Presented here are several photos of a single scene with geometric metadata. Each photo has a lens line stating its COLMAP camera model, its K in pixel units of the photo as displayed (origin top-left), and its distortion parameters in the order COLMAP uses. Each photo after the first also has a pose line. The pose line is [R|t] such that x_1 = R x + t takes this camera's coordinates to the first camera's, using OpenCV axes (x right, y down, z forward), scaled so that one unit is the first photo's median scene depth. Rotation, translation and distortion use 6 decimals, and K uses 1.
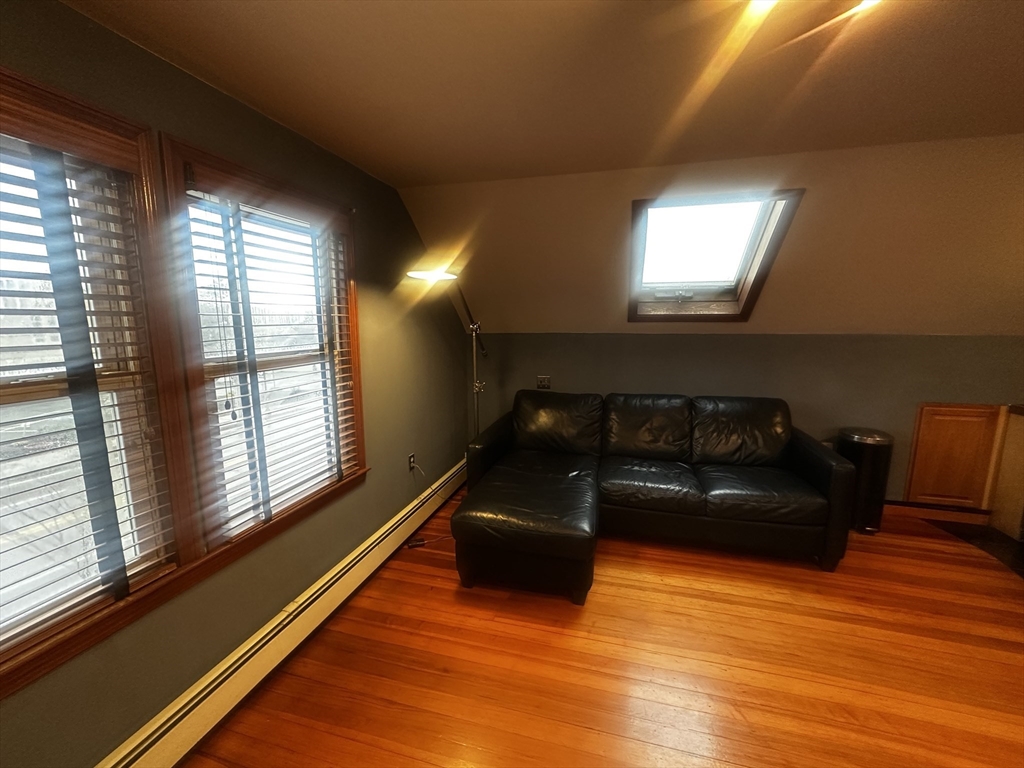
lens RADIAL K [[410.9, 0, 515.9], [0, 410.9, 388.0], [0, 0, 1]] dist [0.002245, 0.000240]
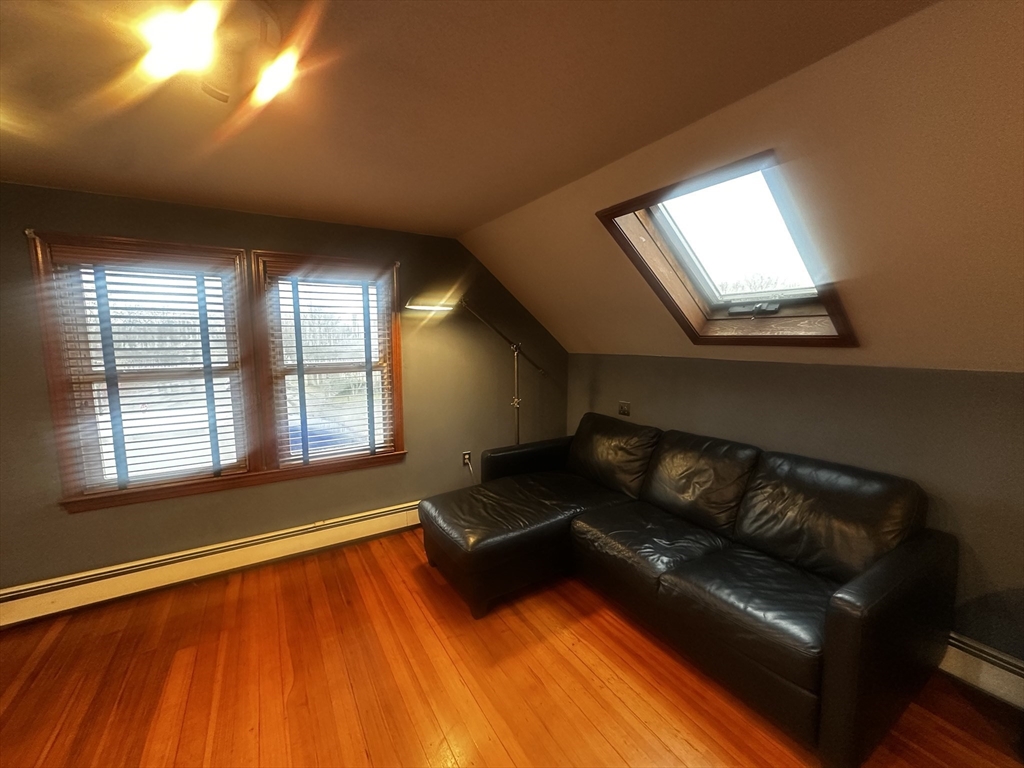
lens RADIAL K [[410.9, 0, 509.6], [0, 410.9, 383.0], [0, 0, 1]] dist [0.002245, 0.000240]
pose [[0.726647, 0.075750, -0.682823, 0.662554], [-0.107924, 0.994149, -0.004563, -0.049406], [0.678482, 0.077009, 0.730570, 0.194622]]
